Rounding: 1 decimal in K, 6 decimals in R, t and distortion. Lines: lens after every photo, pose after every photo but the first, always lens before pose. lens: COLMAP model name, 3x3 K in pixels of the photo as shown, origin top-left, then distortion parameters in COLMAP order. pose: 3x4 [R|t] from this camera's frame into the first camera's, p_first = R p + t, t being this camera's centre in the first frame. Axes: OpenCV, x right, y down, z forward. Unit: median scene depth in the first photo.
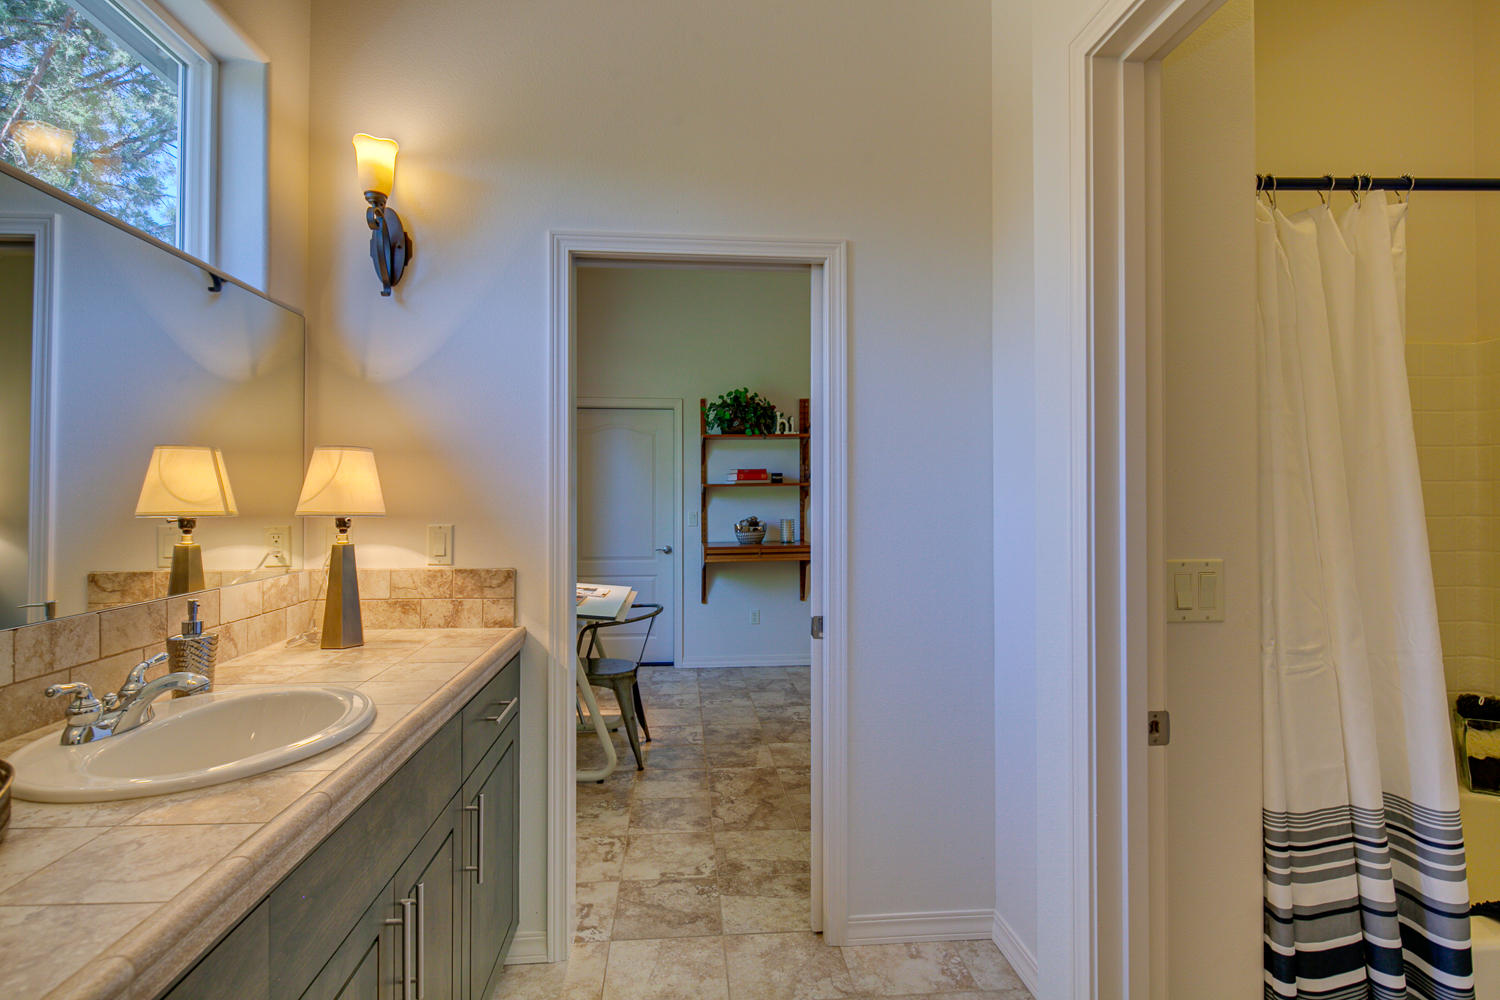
lens RADIAL K [[732.1, 0, 750.0], [0, 732.1, 500.0], [0, 0, 1]] dist [-0.000375, -0.000156]
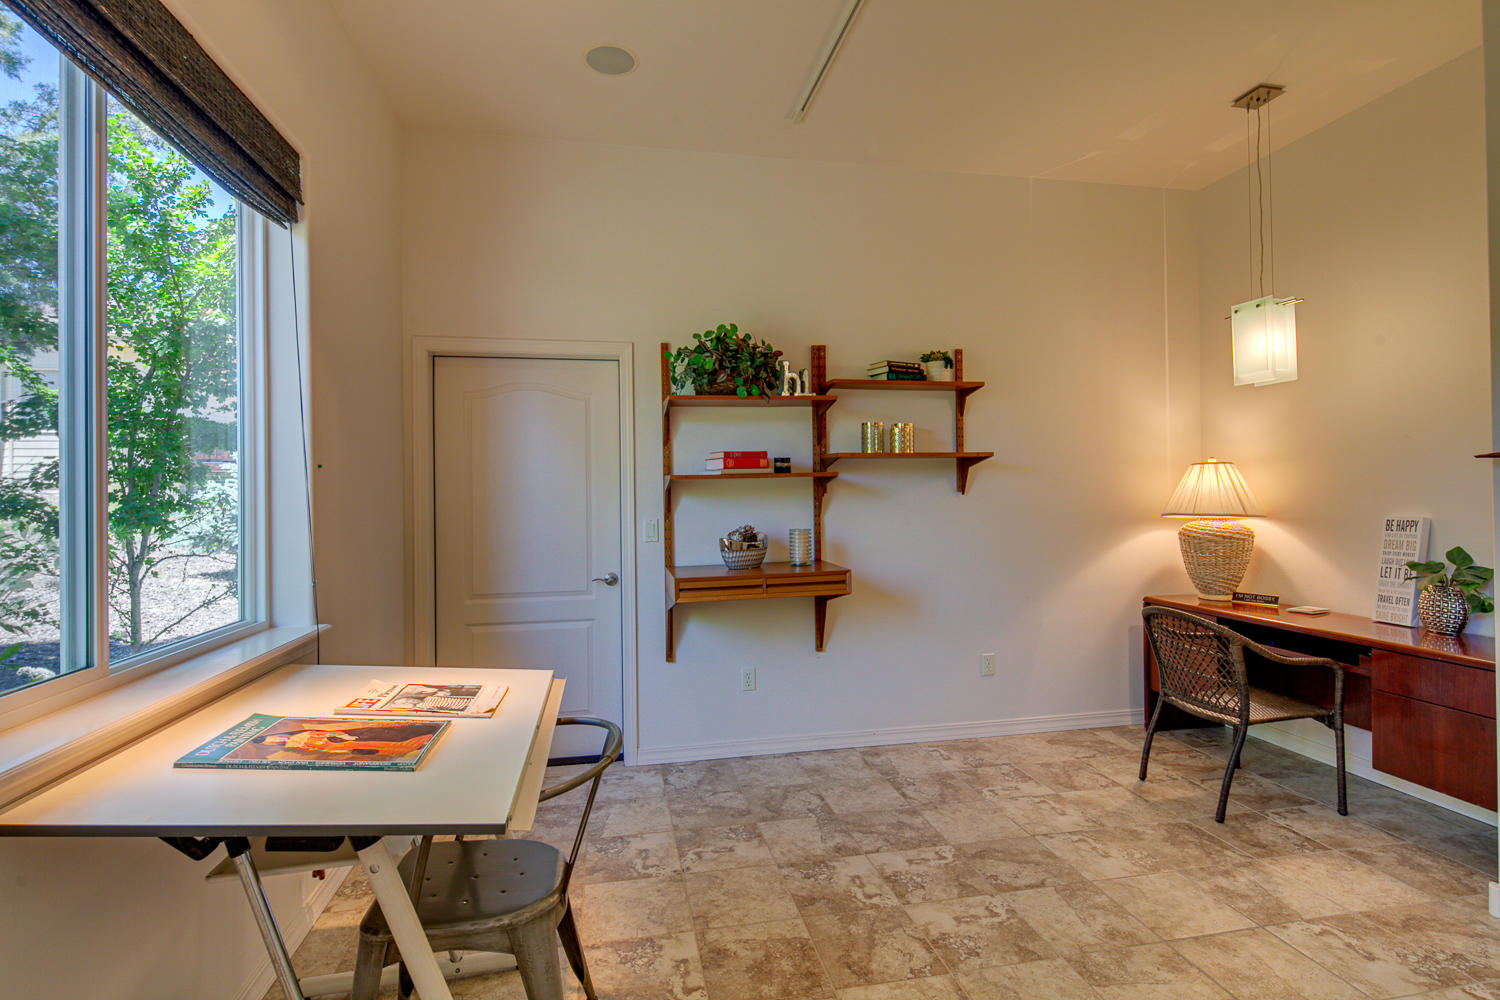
lens RADIAL K [[732.1, 0, 750.0], [0, 732.1, 500.0], [0, 0, 1]] dist [-0.000375, -0.000156]
pose [[0.994791, -0.010061, 0.101441, -0.058132], [0.009311, 0.999926, 0.007862, -0.004838], [-0.101513, -0.006876, 0.994810, 0.365259]]
